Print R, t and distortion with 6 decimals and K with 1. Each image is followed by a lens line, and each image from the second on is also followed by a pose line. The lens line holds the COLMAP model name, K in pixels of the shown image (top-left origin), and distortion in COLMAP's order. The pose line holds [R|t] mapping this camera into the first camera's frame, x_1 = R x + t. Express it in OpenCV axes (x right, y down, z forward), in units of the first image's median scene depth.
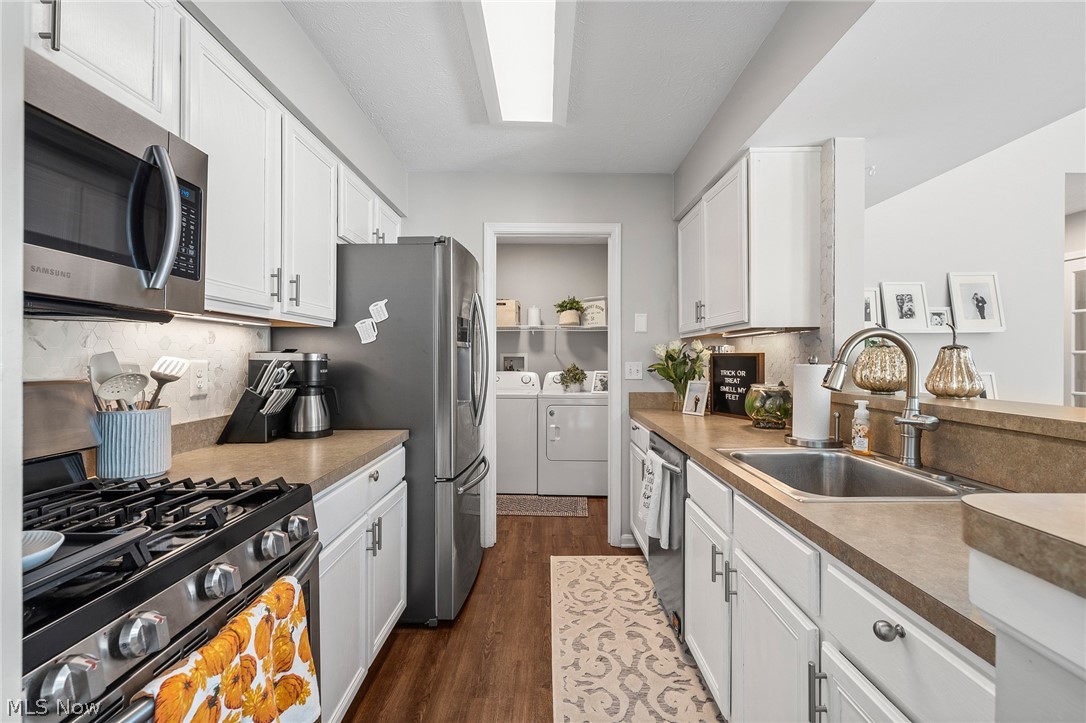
lens RADIAL K [[472.4, 0, 547.6], [0, 472.4, 361.9], [0, 0, 1]] dist [-0.004639, -0.000142]
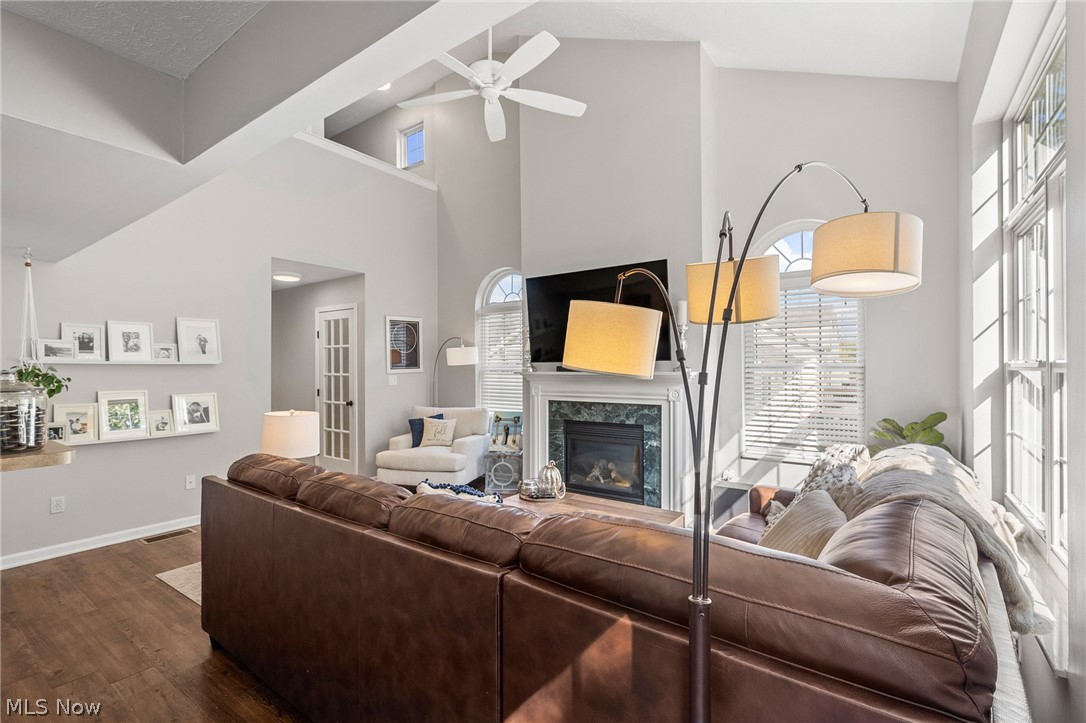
lens RADIAL K [[485.5, 0, 547.1], [0, 485.5, 369.4], [0, 0, 1]] dist [0.000132, 0.000016]
pose [[0.585822, -0.002080, 0.810437, 0.514144], [0.008236, 0.999960, -0.003387, -0.046978], [-0.810398, 0.008659, 0.585816, -0.849779]]
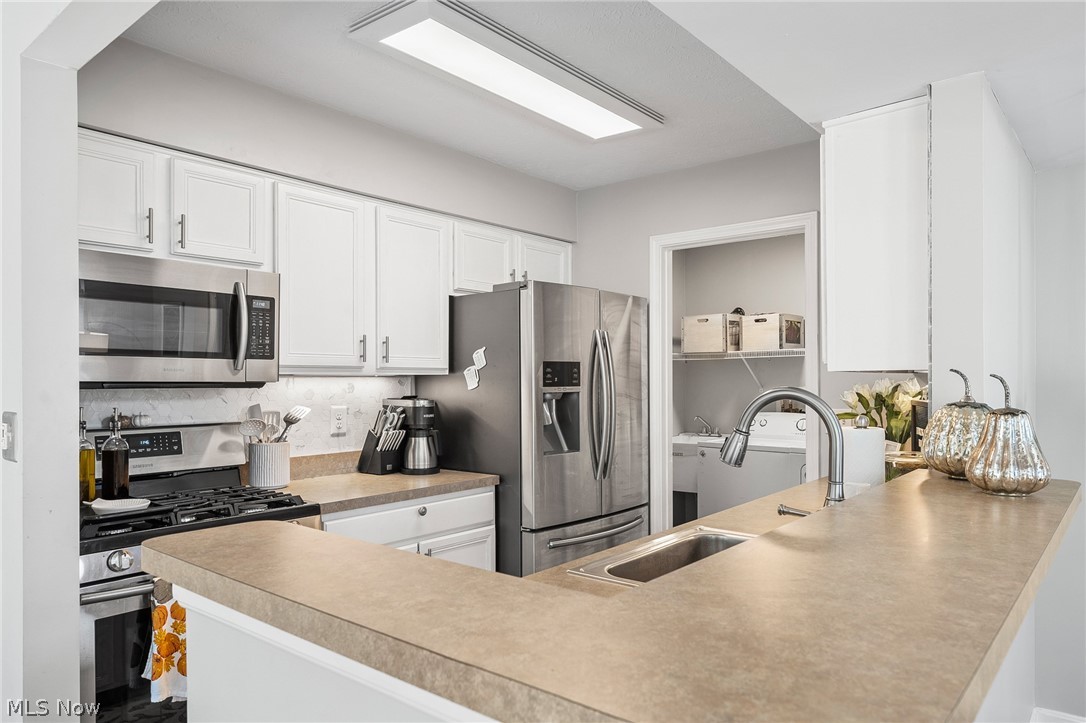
lens RADIAL K [[699.5, 0, 549.5], [0, 699.5, 382.9], [0, 0, 1]] dist [0.001064, 0.000994]
pose [[0.766987, -0.000688, -0.641663, 0.715491], [-0.000463, 0.999999, -0.001625, -0.049394], [0.641663, 0.001544, 0.766985, -0.075831]]
